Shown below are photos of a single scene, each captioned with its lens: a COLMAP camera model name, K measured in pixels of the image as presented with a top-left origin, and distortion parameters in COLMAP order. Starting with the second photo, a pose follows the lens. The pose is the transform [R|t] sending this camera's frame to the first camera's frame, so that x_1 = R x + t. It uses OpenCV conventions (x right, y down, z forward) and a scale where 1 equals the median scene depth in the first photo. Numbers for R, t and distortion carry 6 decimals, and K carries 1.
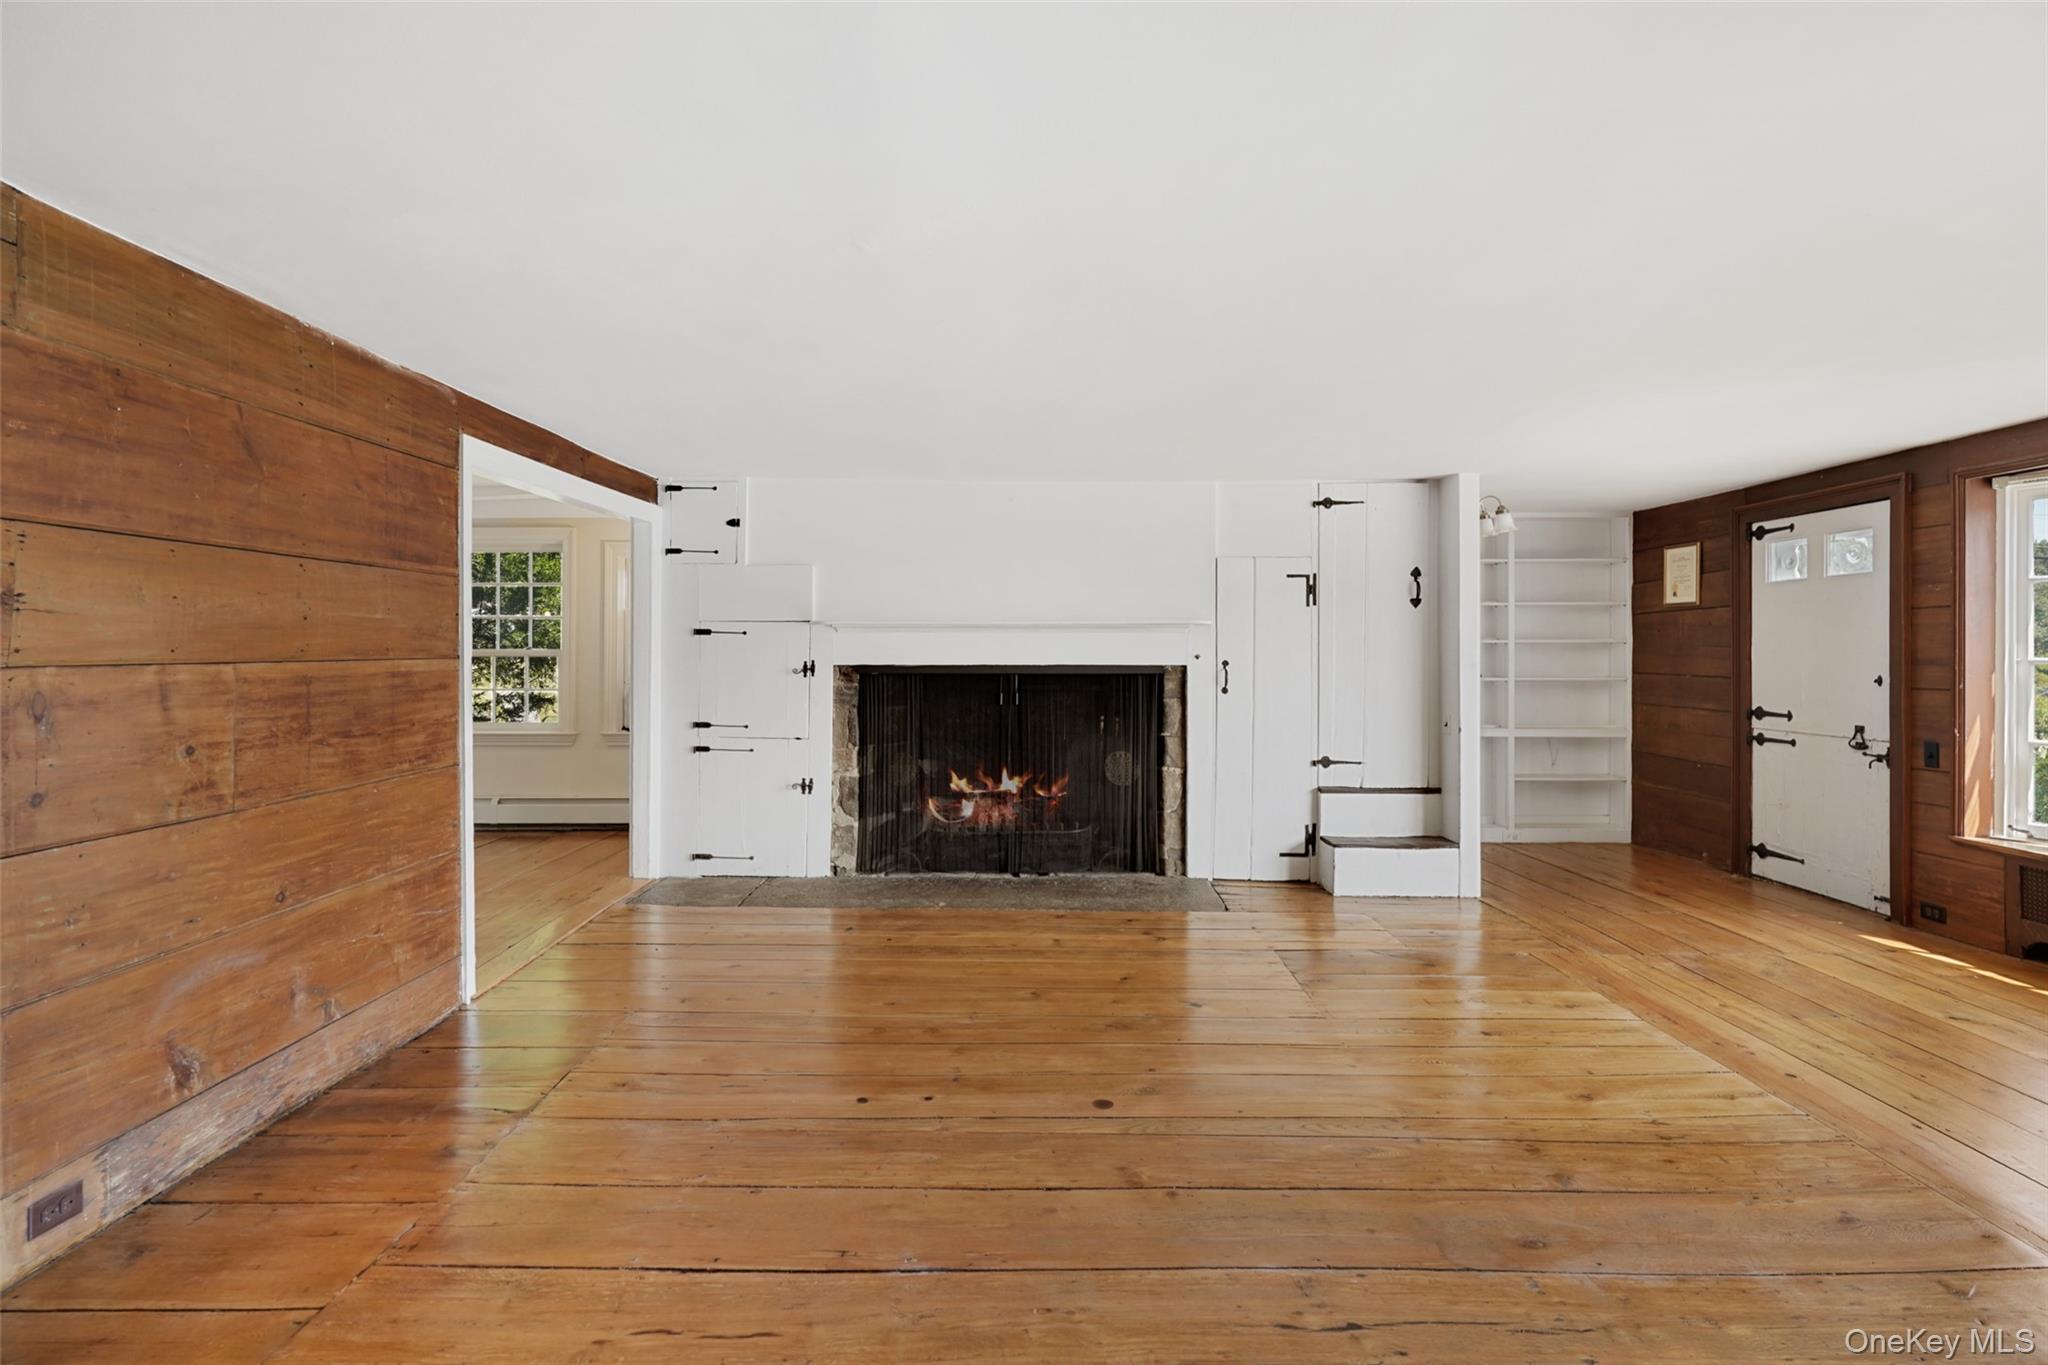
lens RADIAL K [[952.6, 0, 1023.7], [0, 952.6, 655.0], [0, 0, 1]] dist [0.002321, 0.000893]
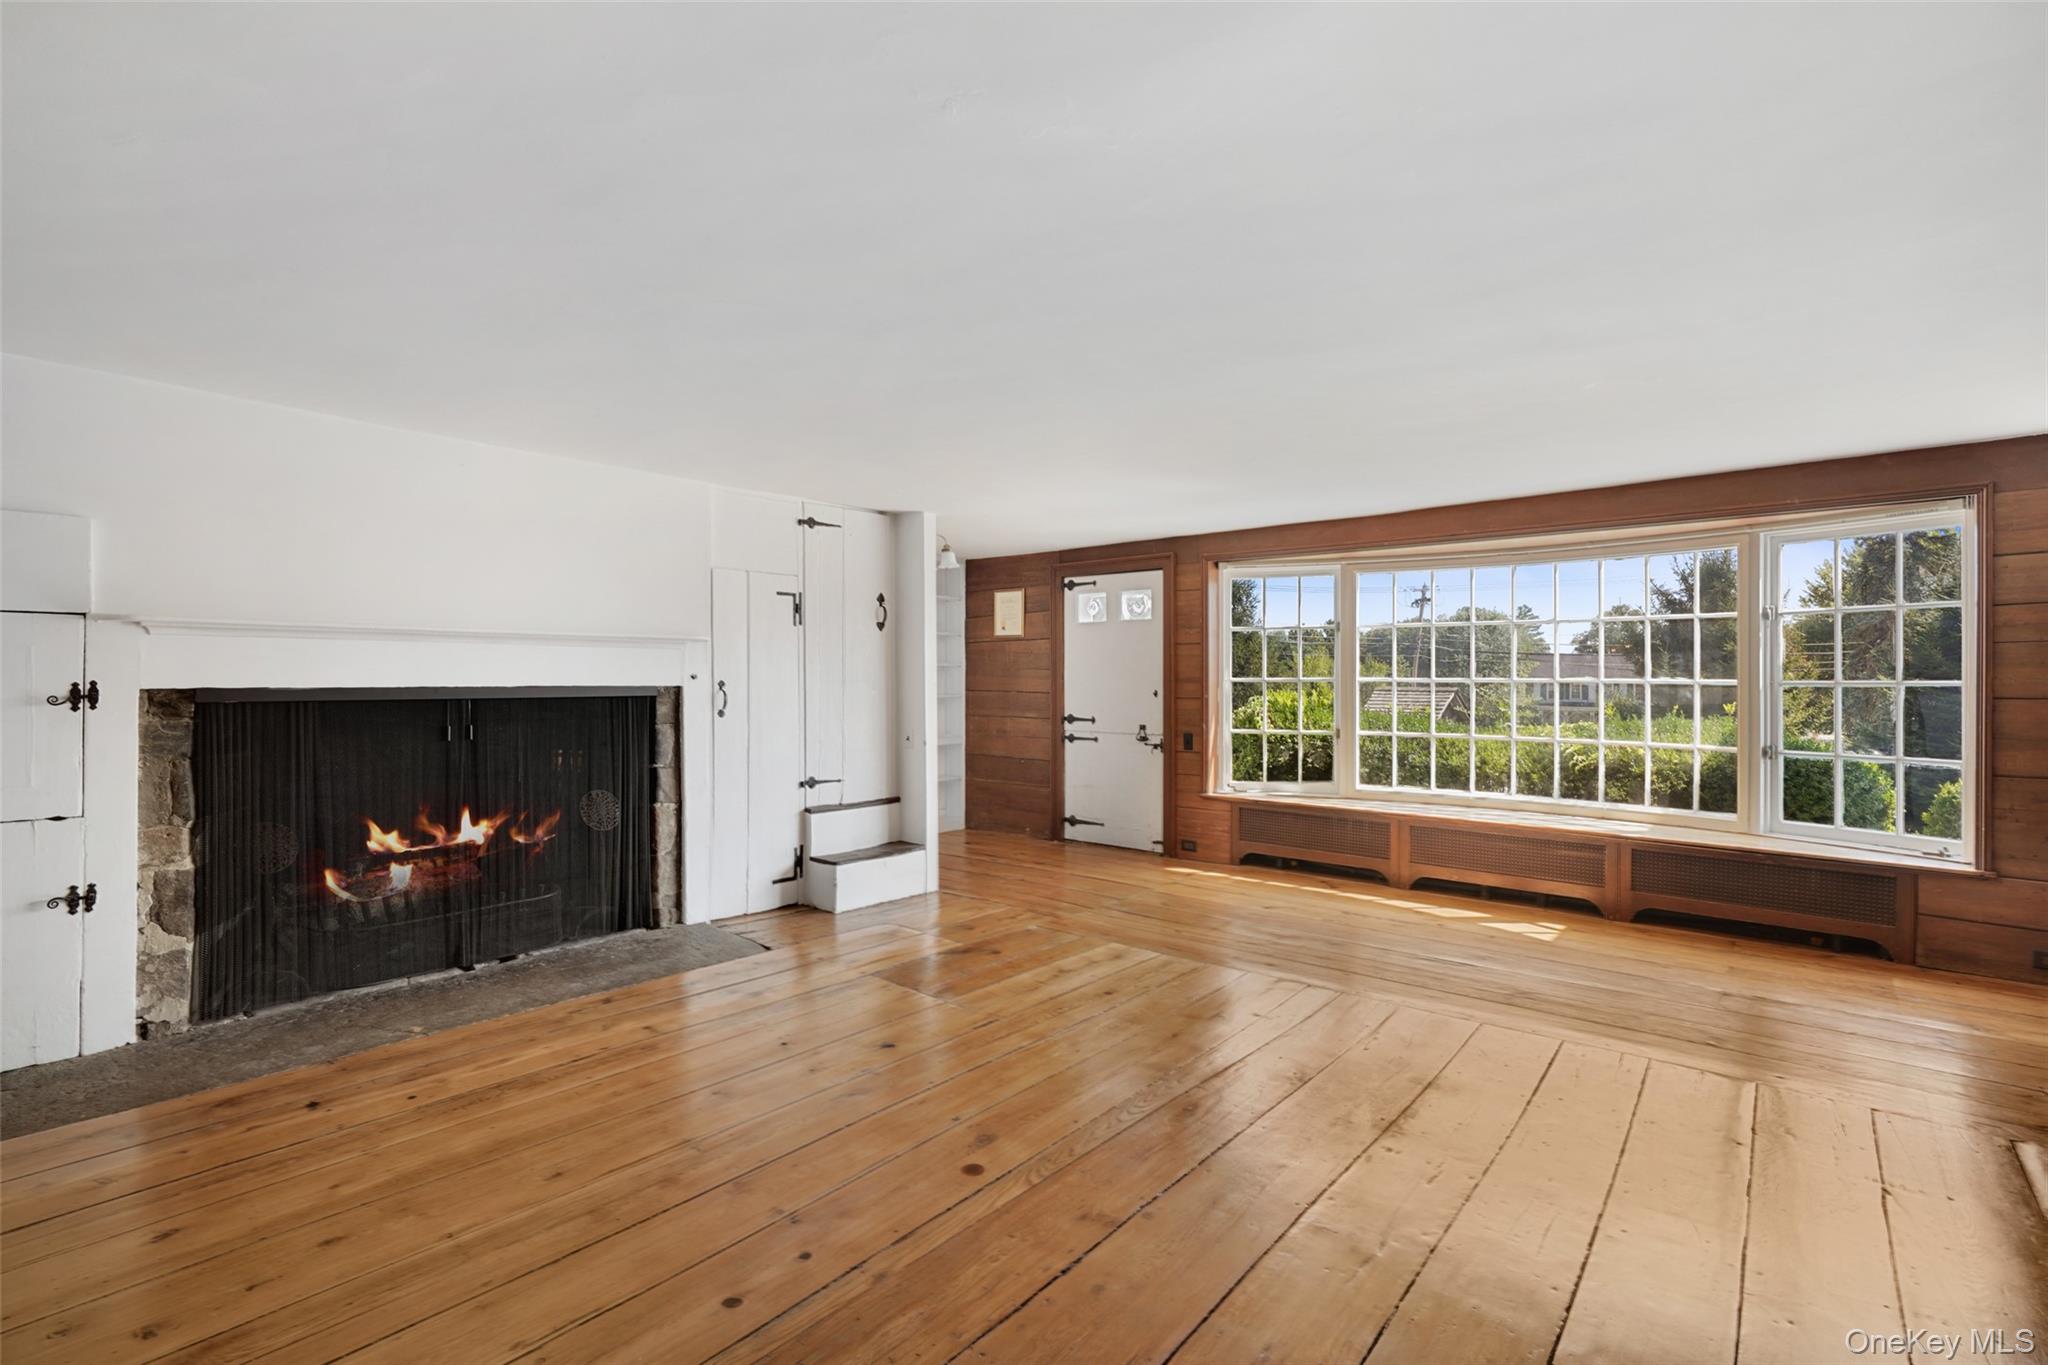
lens RADIAL K [[928.1, 0, 1024.0], [0, 928.1, 682.5], [0, 0, 1]] dist [0.000202, 0.000102]
pose [[0.657259, -0.003572, 0.753656, -0.271595], [-0.000161, 0.999988, 0.004879, 0.003186], [-0.753665, -0.003328, 0.657251, 0.193908]]
